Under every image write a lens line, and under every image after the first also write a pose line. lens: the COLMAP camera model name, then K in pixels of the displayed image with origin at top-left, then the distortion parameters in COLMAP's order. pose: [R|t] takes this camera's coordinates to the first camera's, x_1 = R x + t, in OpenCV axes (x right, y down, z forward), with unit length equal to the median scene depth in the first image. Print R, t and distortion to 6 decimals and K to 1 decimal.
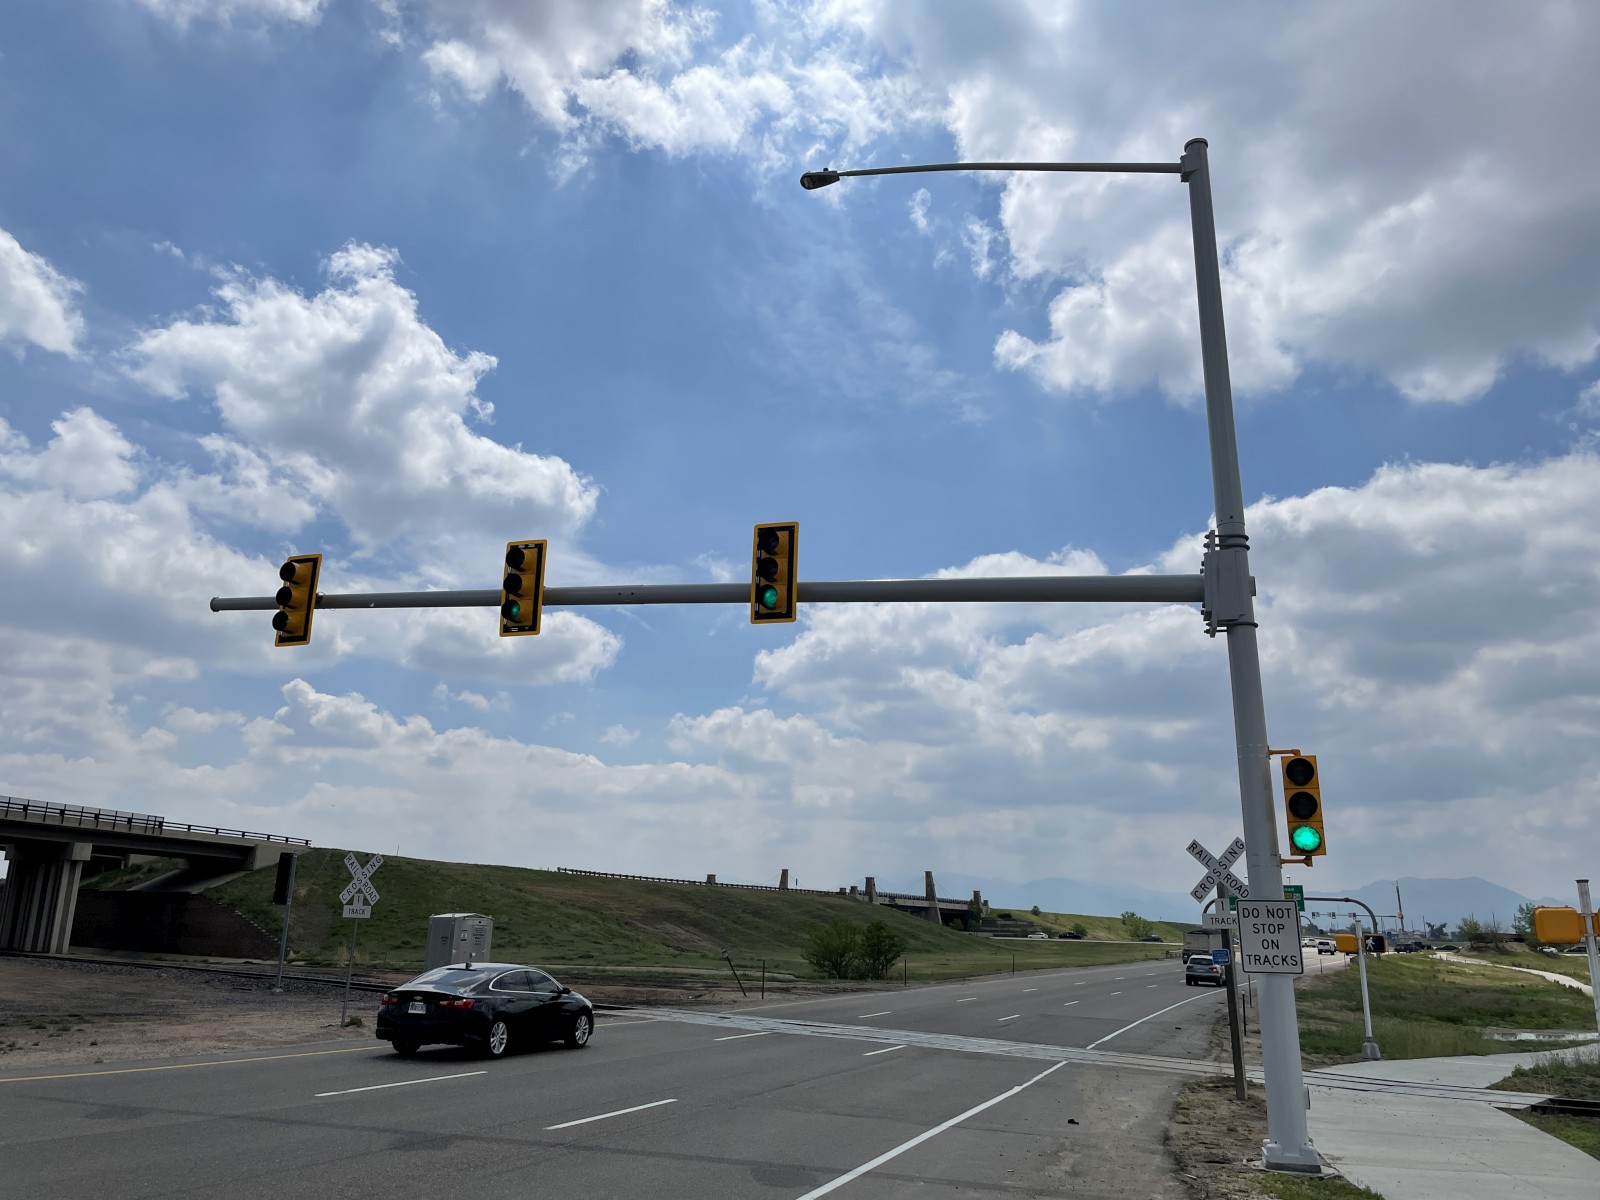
lens RADIAL K [[1226.6, 0, 780.9], [0, 1226.6, 589.5], [0, 0, 1]] dist [0.071529, -0.080758]
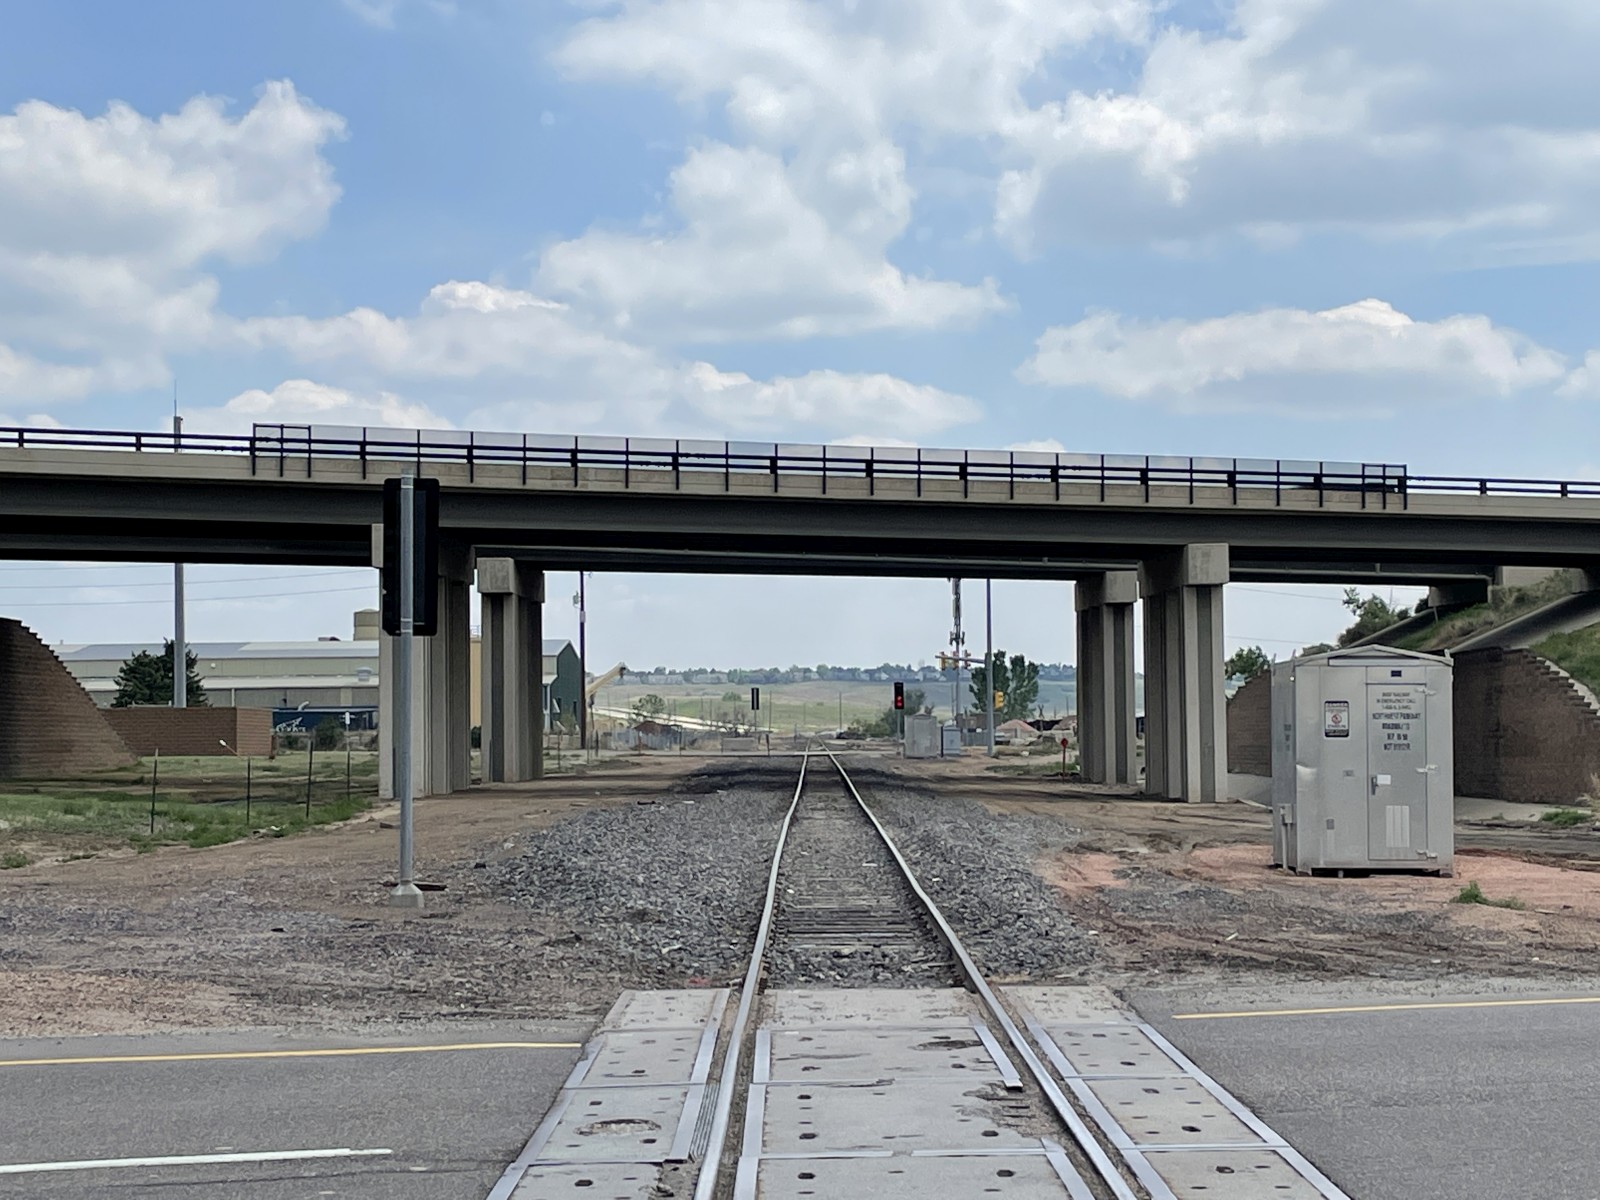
lens RADIAL K [[3084.6, 0, 810.0], [0, 3084.6, 598.5], [0, 0, 1]] dist [0.113837, 0.000000]
pose [[0.650727, -0.065417, -0.756489, 0.112185], [0.226738, 0.967567, 0.111369, 0.074051], [0.724668, -0.243996, 0.644455, 0.231505]]
